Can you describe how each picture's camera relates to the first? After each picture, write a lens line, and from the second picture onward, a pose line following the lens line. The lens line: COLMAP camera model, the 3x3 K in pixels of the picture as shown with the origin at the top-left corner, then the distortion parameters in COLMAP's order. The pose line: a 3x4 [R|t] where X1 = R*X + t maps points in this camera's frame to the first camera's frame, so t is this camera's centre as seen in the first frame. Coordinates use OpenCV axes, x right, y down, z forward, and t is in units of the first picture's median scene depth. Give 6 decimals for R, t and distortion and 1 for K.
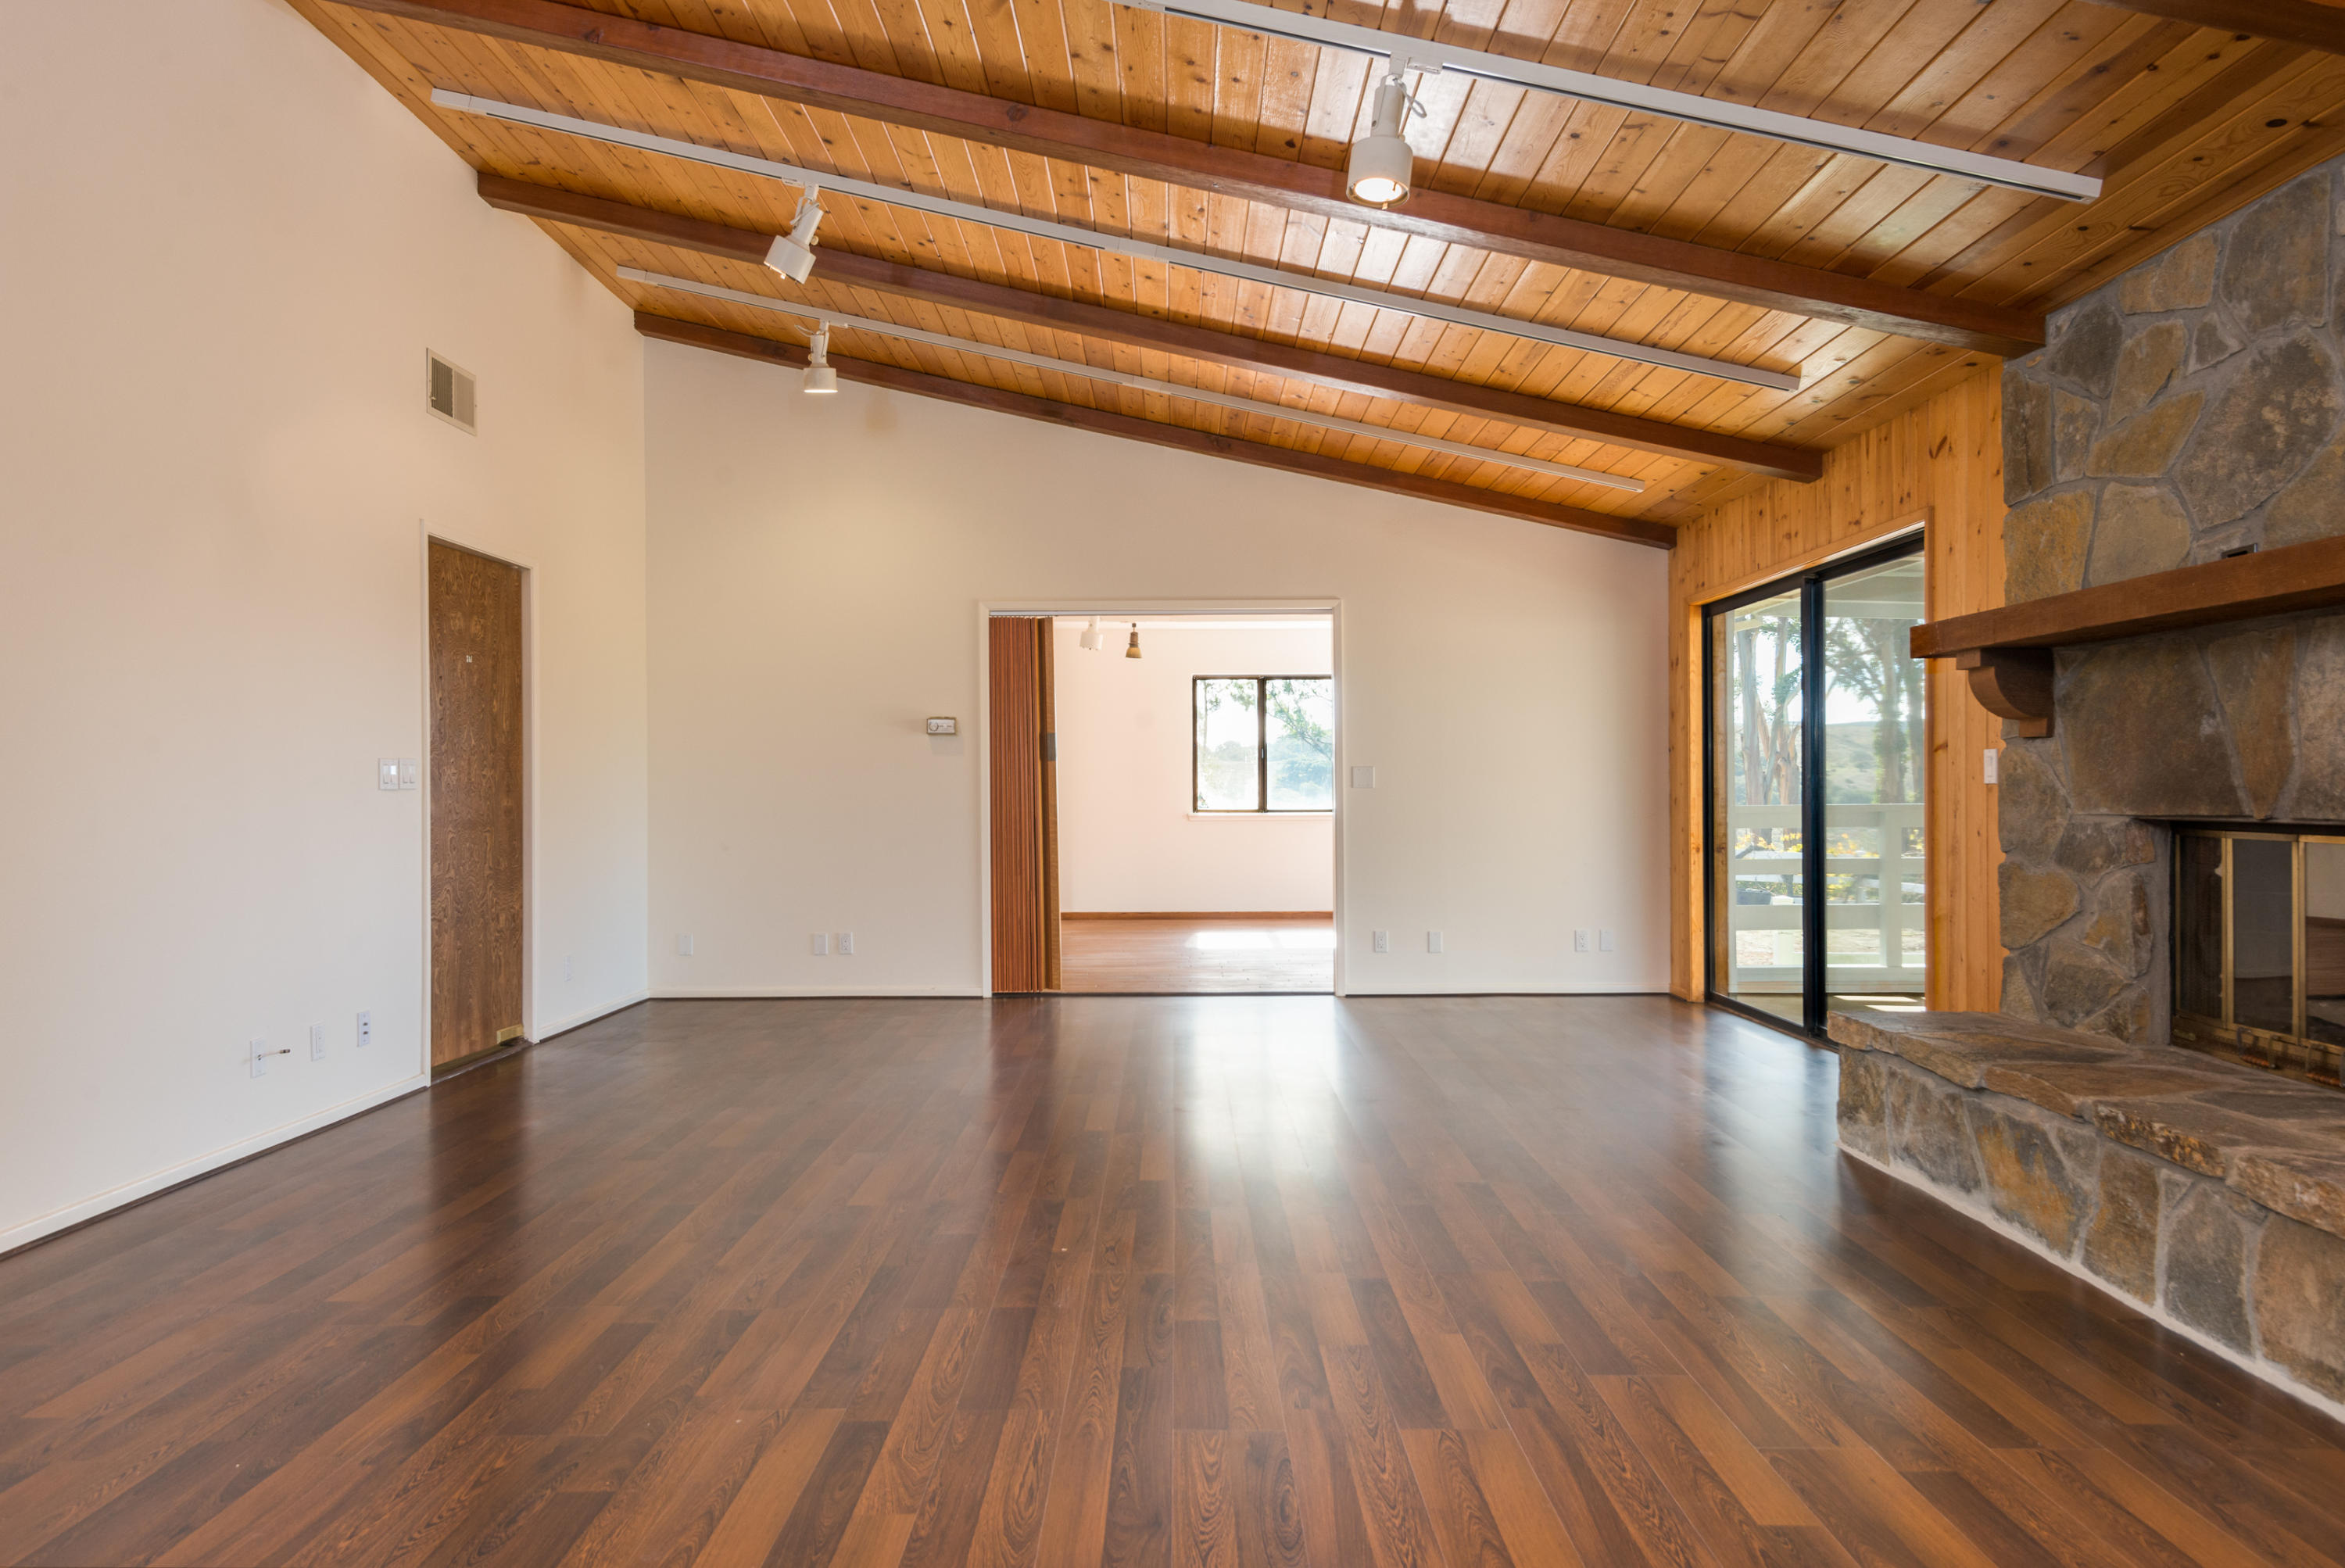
lens RADIAL K [[1527.6, 0, 1177.1], [0, 1527.6, 782.0], [0, 0, 1]] dist [0.000228, -0.003447]
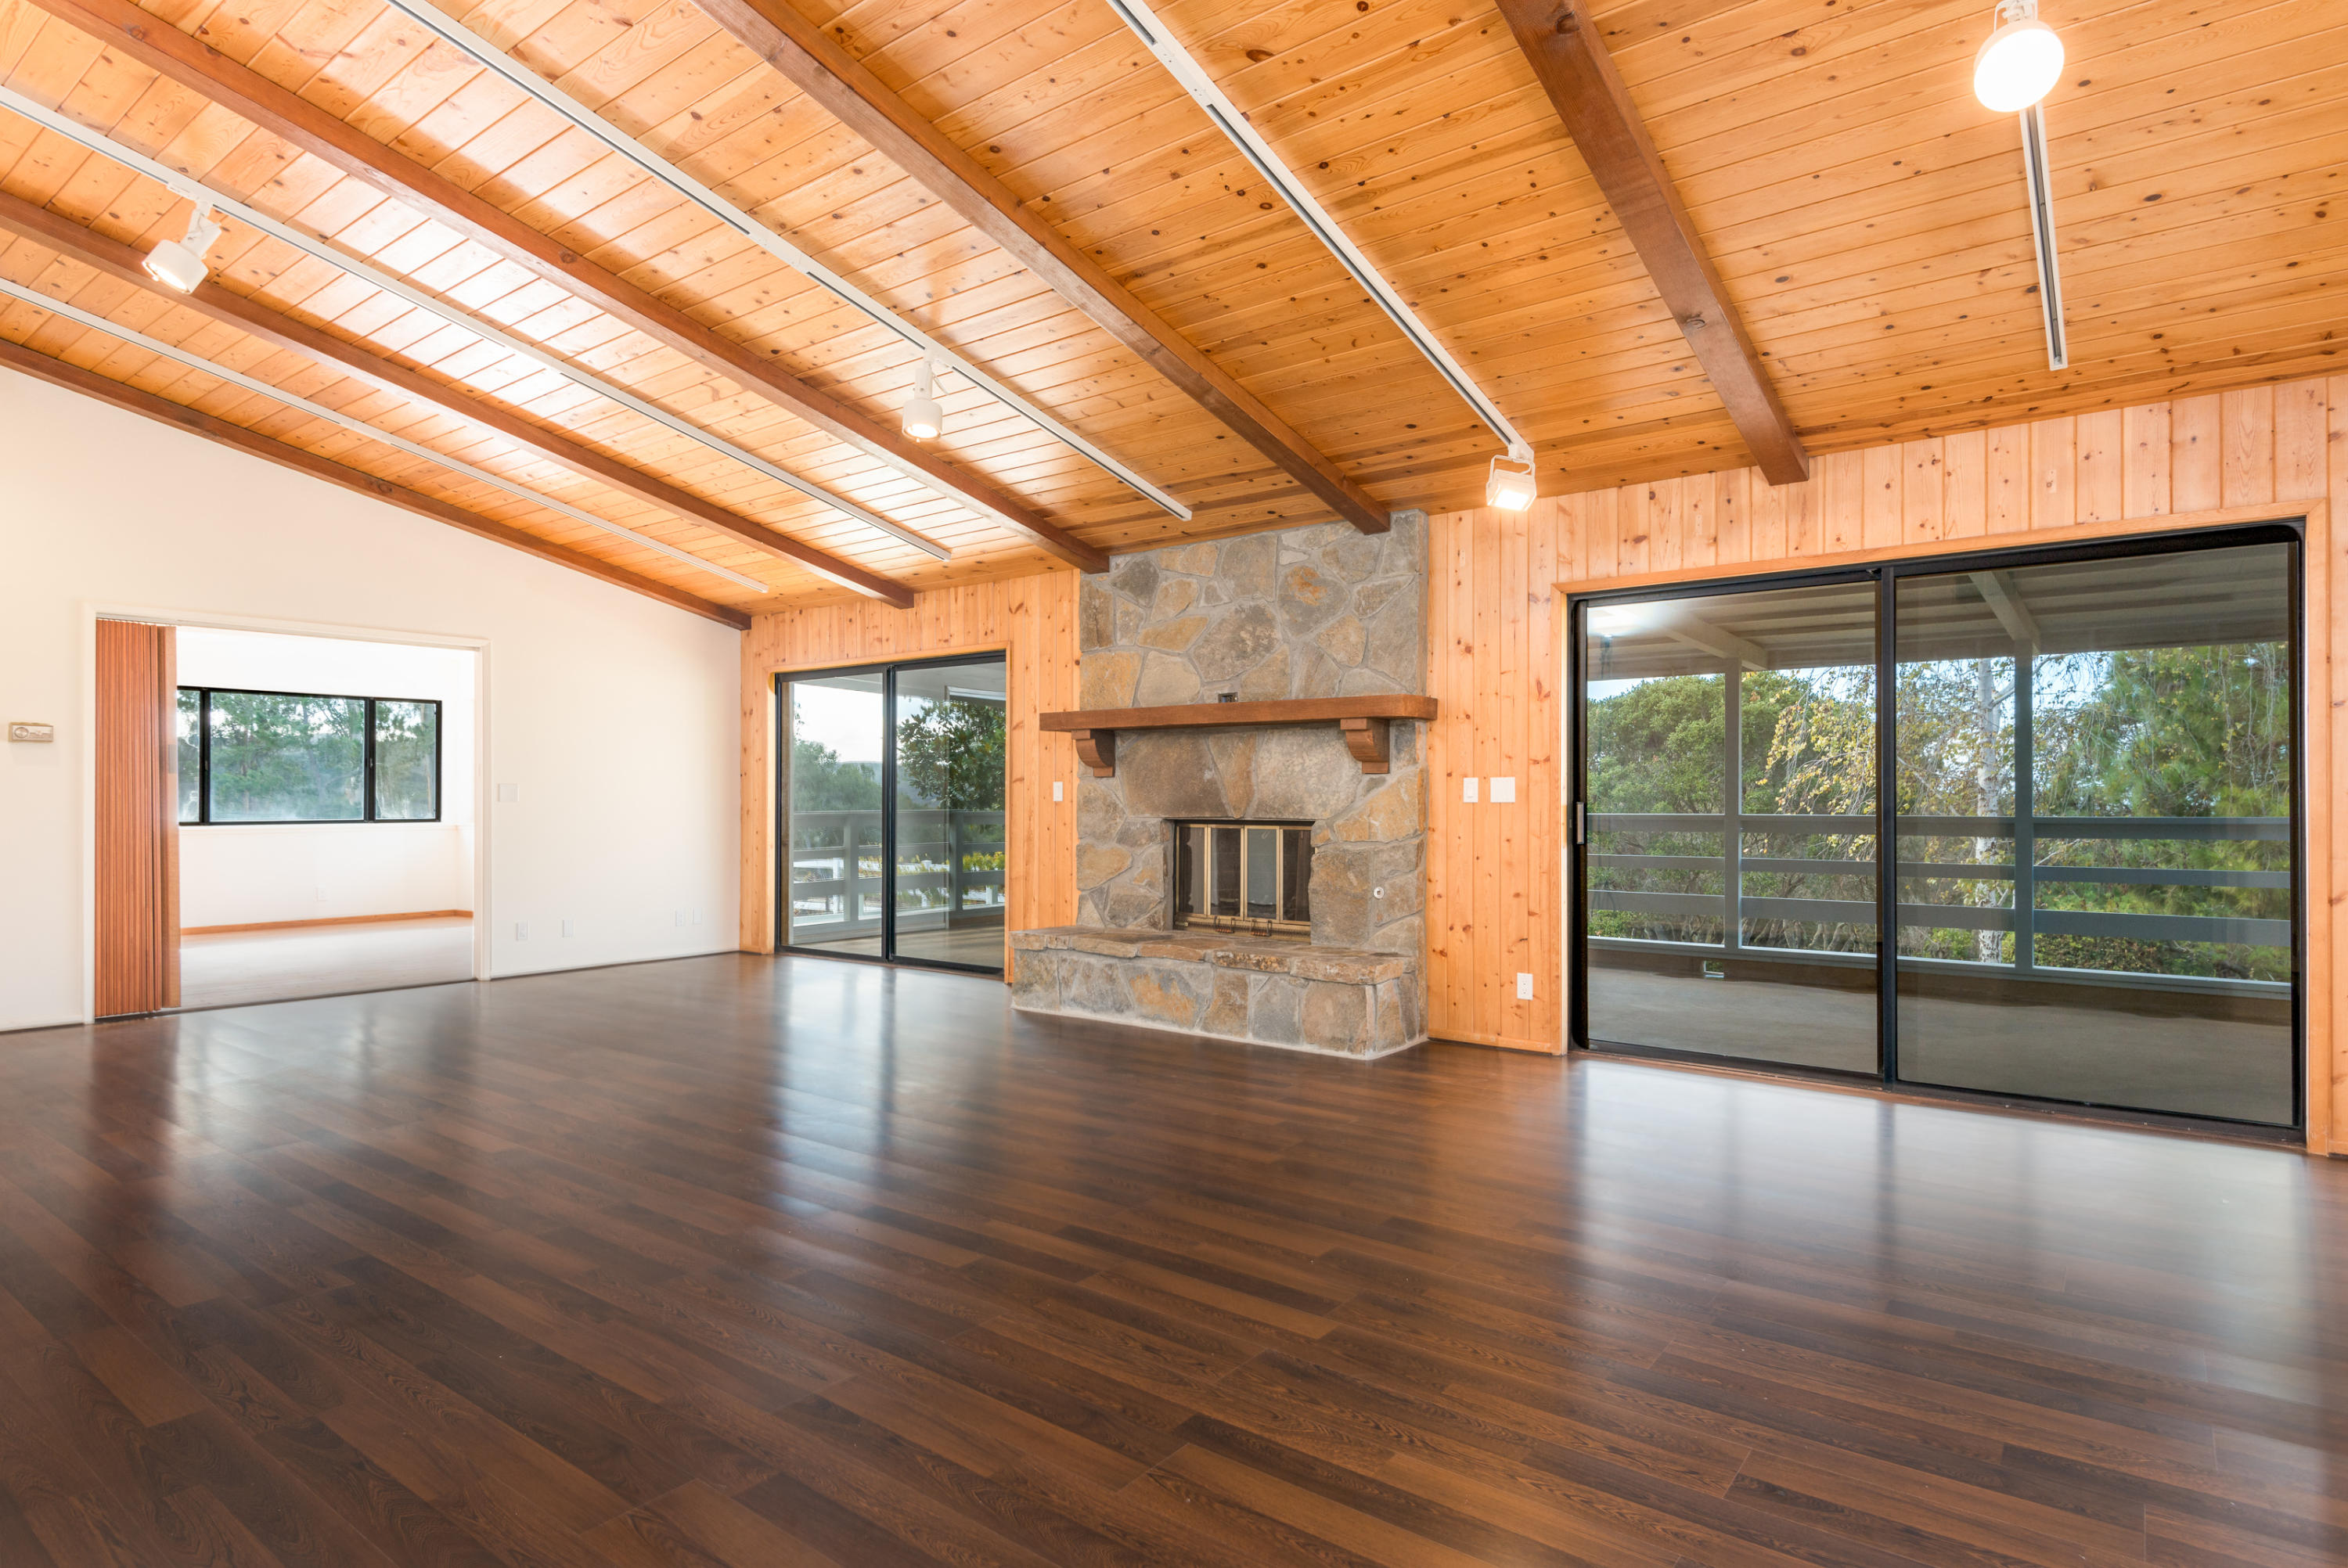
lens RADIAL K [[1262.5, 0, 1176.4], [0, 1262.5, 791.4], [0, 0, 1]] dist [-0.006302, -0.001370]
pose [[0.617115, 0.003649, 0.786864, -0.662494], [-0.003020, 0.999993, -0.002269, -0.008637], [-0.786867, -0.000976, 0.617122, -0.042386]]
